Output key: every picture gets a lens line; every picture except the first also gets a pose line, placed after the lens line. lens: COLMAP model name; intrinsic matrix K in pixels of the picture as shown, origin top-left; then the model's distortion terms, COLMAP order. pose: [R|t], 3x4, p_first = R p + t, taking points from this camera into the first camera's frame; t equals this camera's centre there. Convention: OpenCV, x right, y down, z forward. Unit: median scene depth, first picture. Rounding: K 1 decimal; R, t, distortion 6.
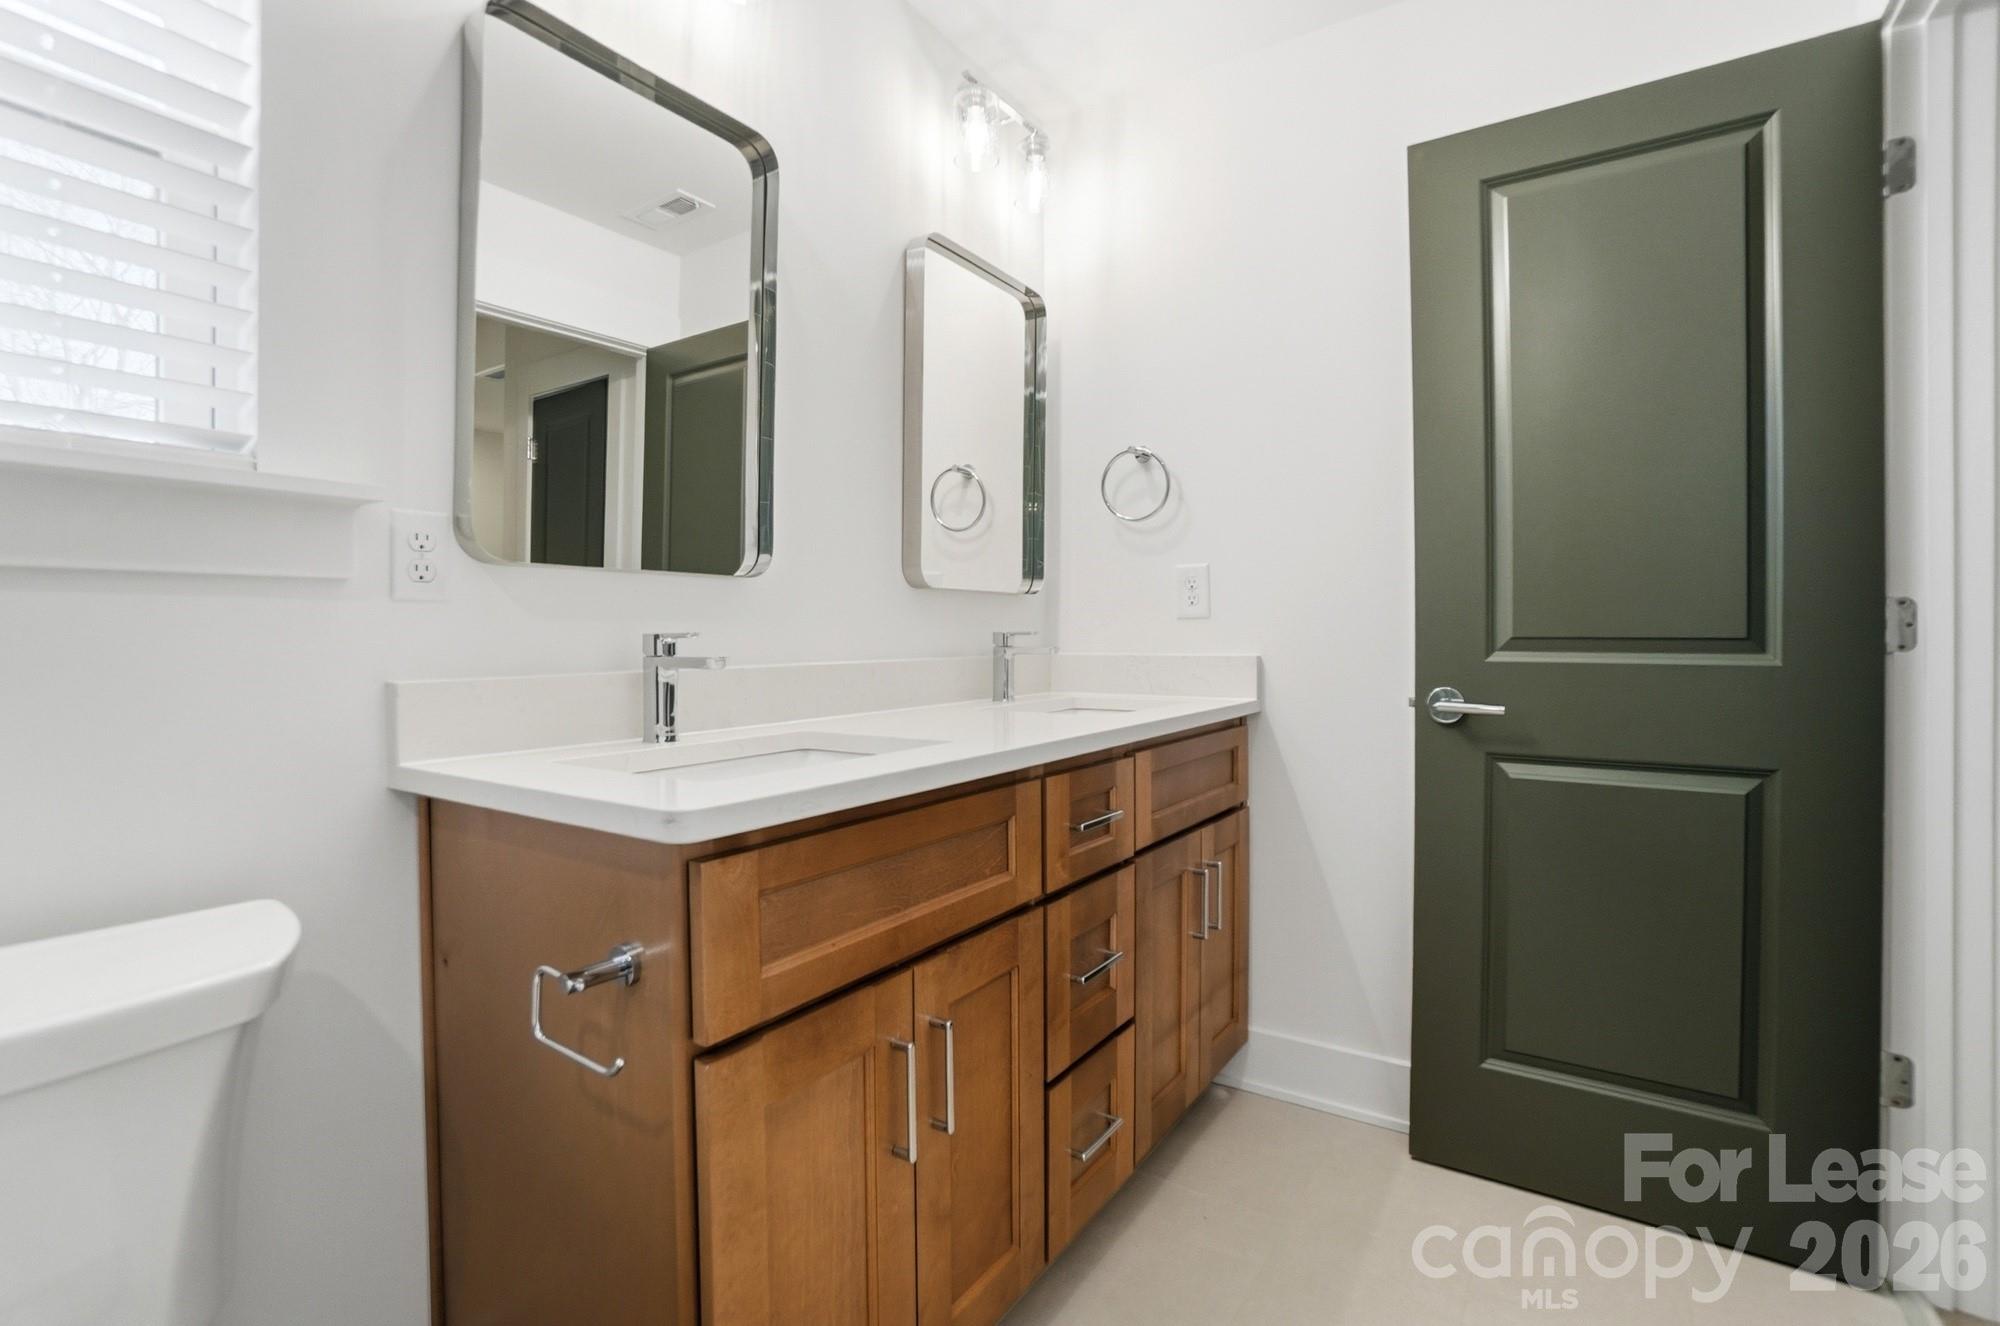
lens RADIAL K [[903.6, 0, 992.6], [0, 903.6, 645.9], [0, 0, 1]] dist [-0.067613, 0.023543]
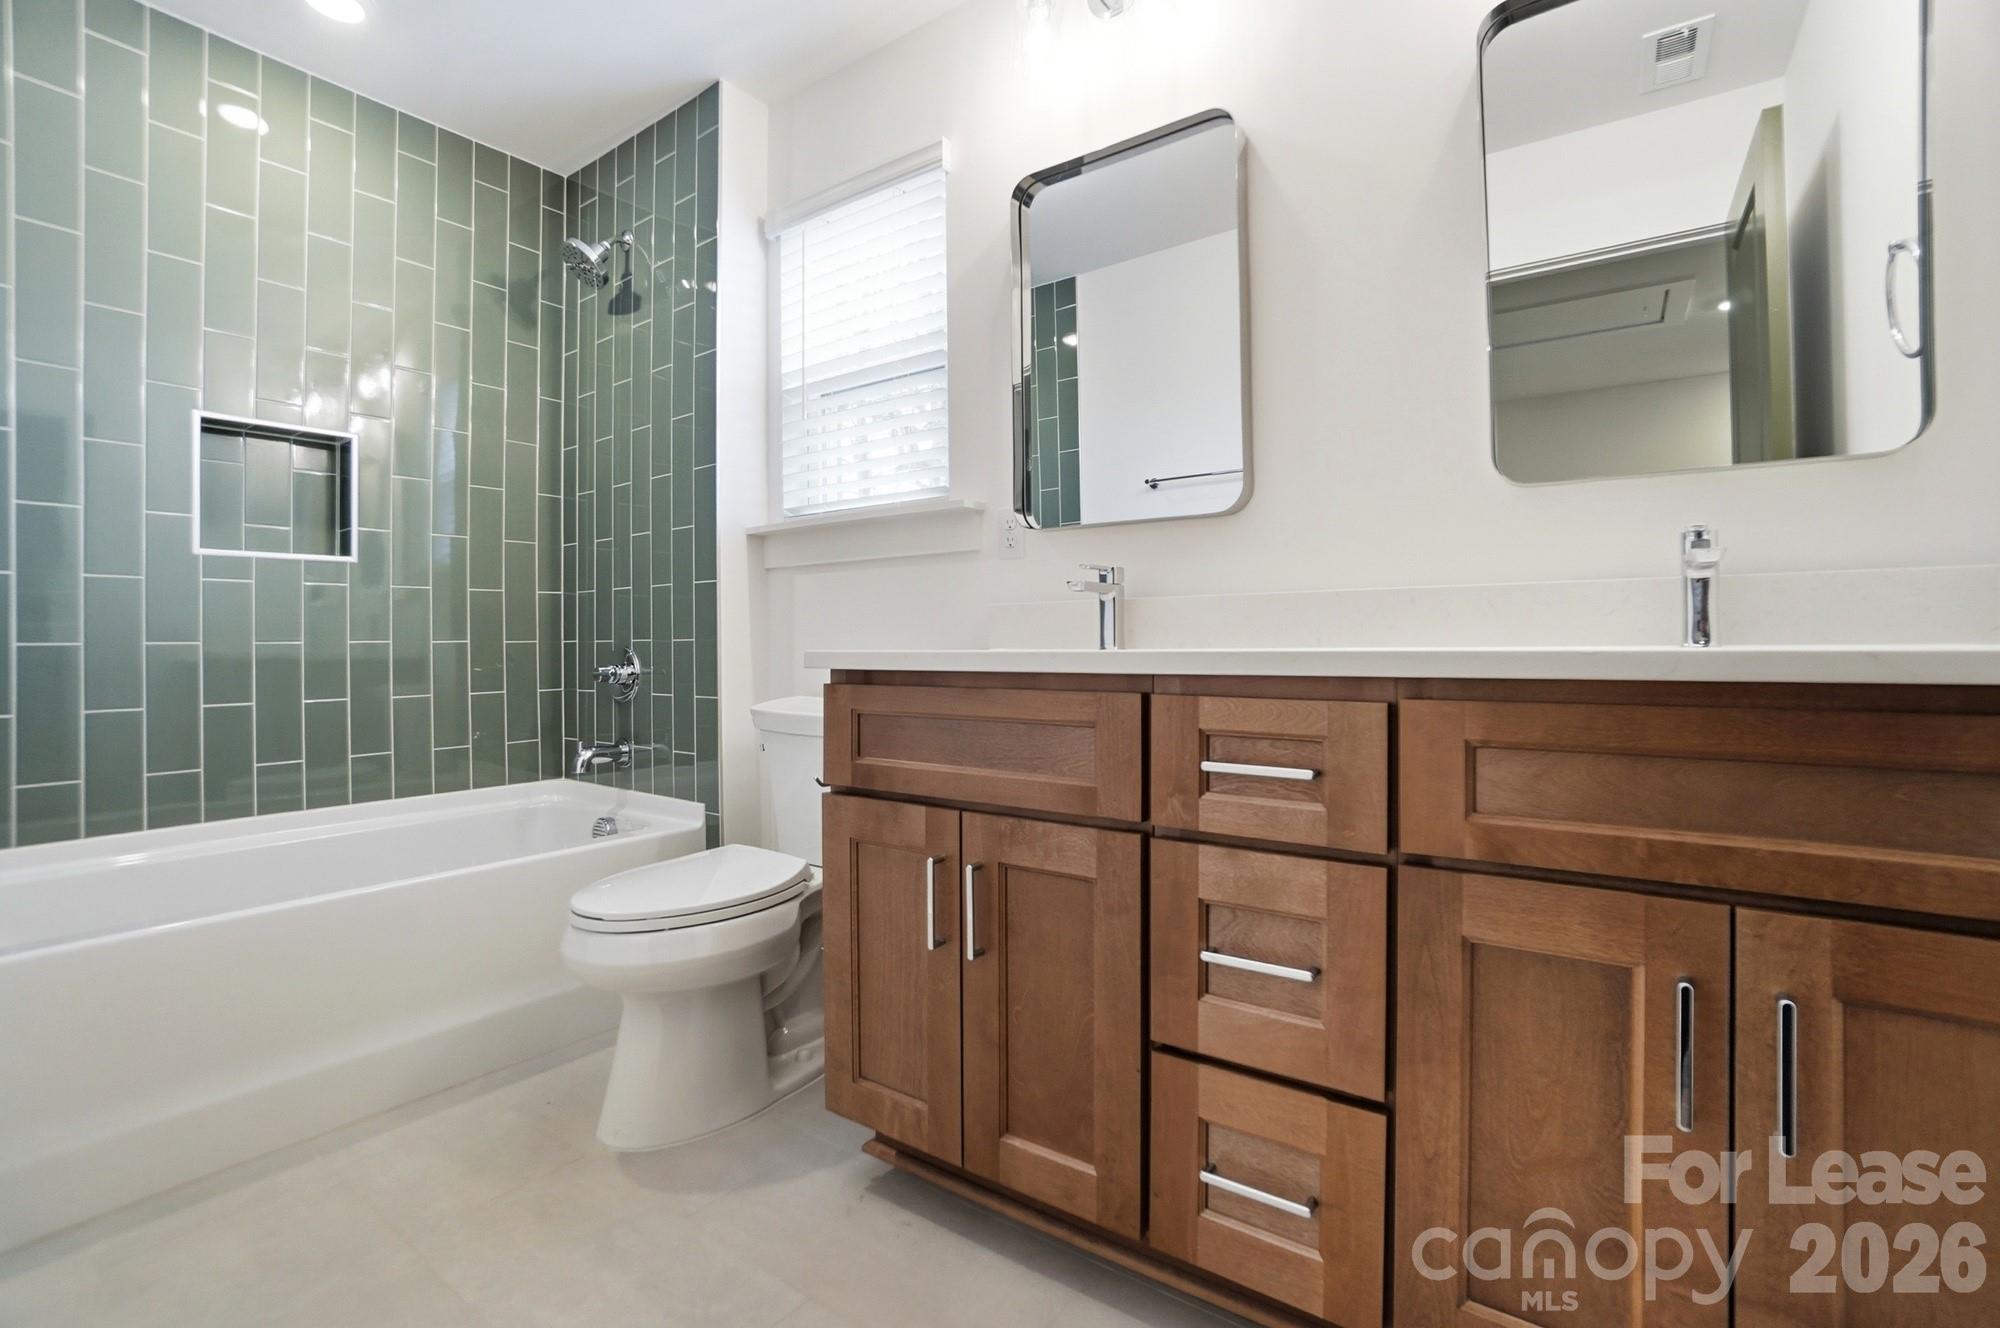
lens RADIAL K [[903.6, 0, 992.6], [0, 903.6, 646.9], [0, 0, 1]] dist [-0.067613, 0.023543]
pose [[-0.036172, 0.006482, -0.999325, 1.153090], [-0.004668, 0.999967, 0.006655, 0.113732], [0.999335, 0.004905, -0.036140, 1.058191]]
